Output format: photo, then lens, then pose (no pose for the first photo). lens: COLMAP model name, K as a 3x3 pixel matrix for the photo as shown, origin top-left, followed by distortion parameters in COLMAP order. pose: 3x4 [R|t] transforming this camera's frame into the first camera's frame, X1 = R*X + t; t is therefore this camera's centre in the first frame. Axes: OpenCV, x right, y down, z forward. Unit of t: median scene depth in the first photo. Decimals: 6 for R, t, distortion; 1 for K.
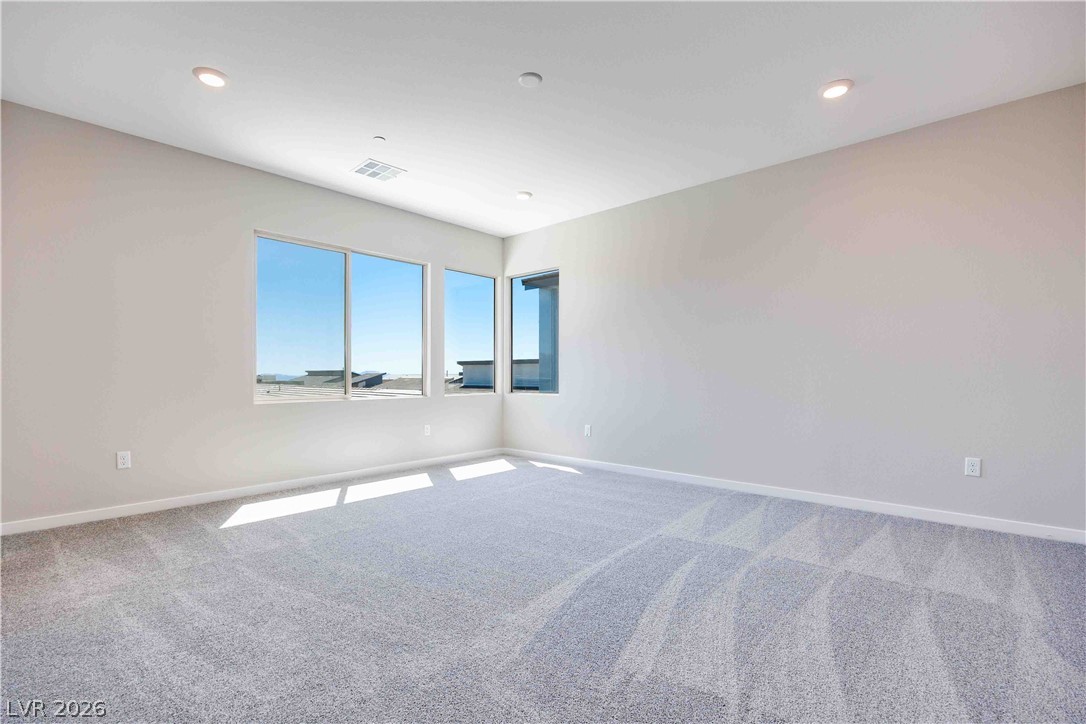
lens RADIAL K [[483.7, 0, 541.6], [0, 483.7, 368.3], [0, 0, 1]] dist [0.000140, 0.000036]
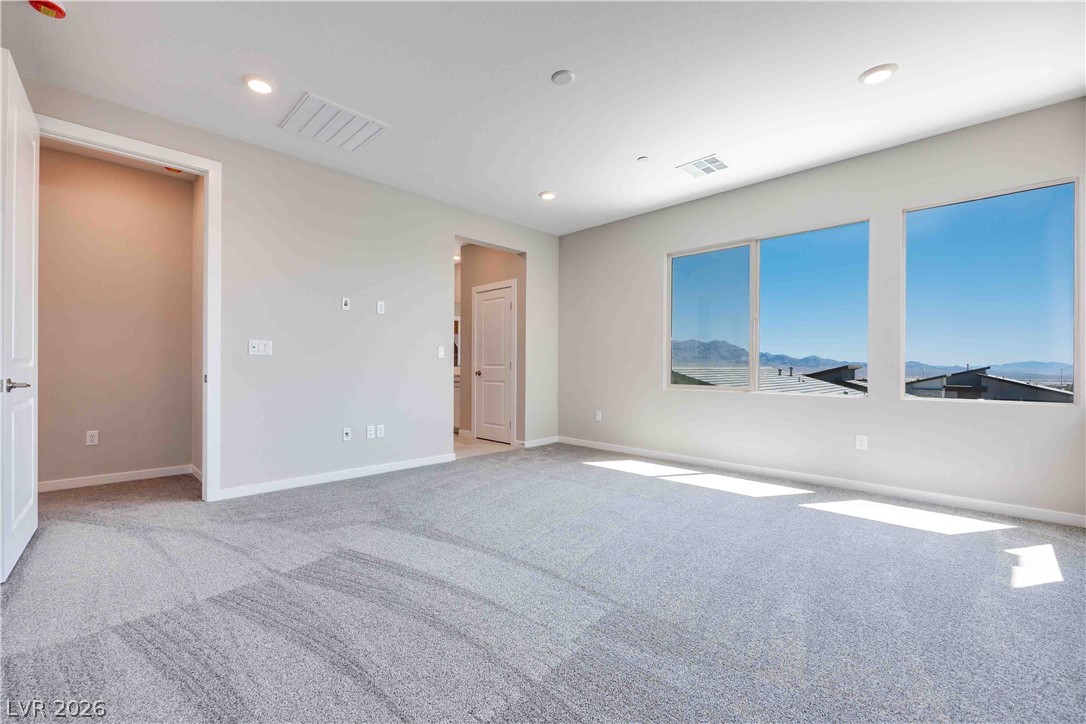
lens RADIAL K [[464.1, 0, 550.0], [0, 464.1, 366.2], [0, 0, 1]] dist [0.002987, 0.000308]
pose [[-0.015682, 0.001779, -0.999875, 0.553810], [0.006069, 0.999980, 0.001684, 0.005562], [0.999859, -0.006042, -0.015693, 0.594352]]
